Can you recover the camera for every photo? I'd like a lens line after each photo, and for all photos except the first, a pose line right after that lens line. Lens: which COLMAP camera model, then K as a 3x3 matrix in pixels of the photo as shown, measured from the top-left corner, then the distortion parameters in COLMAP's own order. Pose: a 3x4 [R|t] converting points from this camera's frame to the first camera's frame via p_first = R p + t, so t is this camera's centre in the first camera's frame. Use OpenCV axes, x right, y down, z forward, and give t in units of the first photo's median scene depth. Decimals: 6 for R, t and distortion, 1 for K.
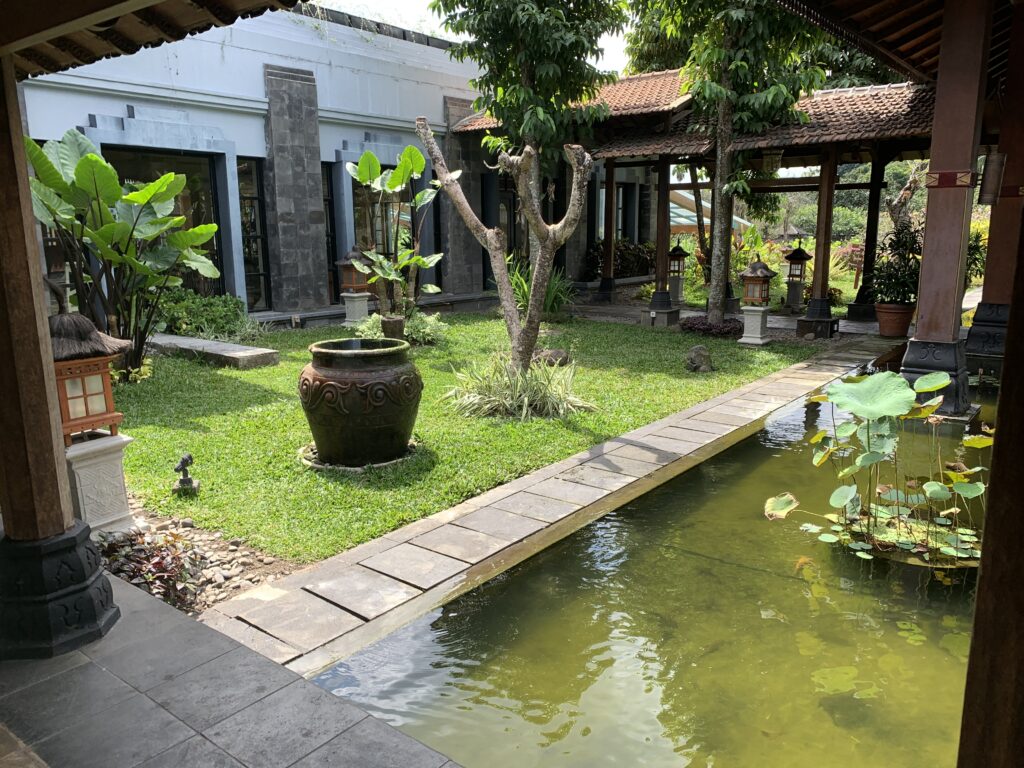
lens RADIAL K [[785.0, 0, 510.6], [0, 785.0, 378.2], [0, 0, 1]] dist [0.013556, 0.000945]
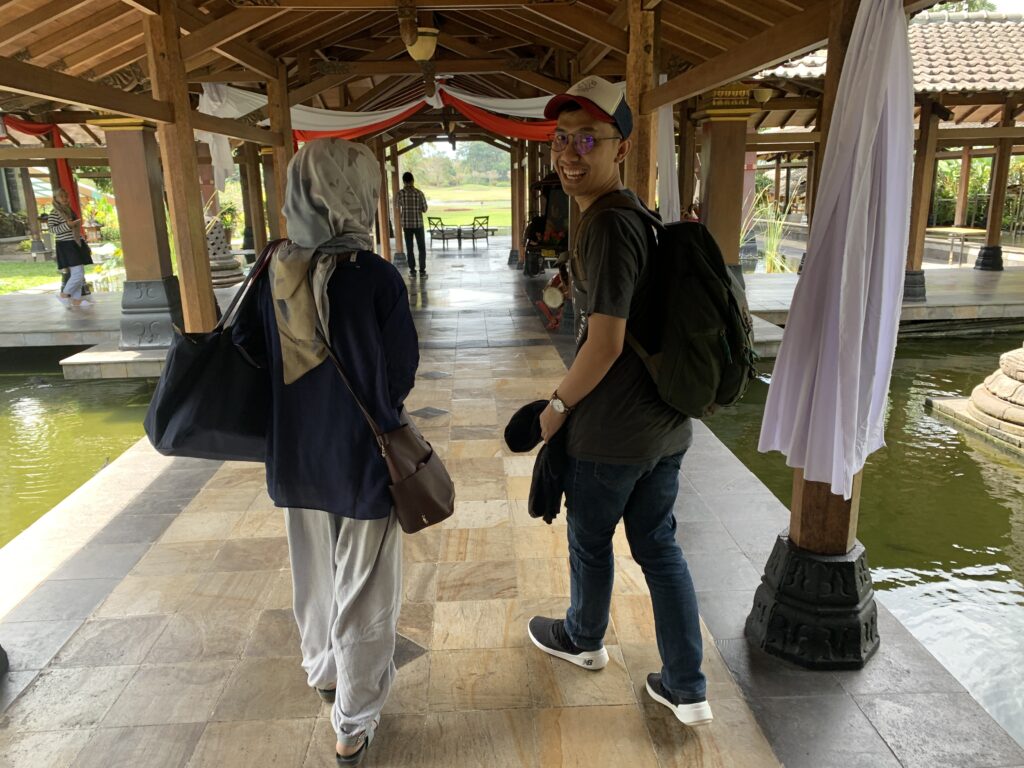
lens RADIAL K [[785.0, 0, 508.3], [0, 785.0, 392.1], [0, 0, 1]] dist [0.013556, 0.000945]
pose [[0.753596, -0.171701, 0.634518, -0.190378], [0.136731, 0.985115, 0.104182, 0.188139], [-0.642961, 0.008247, 0.765855, -1.020575]]
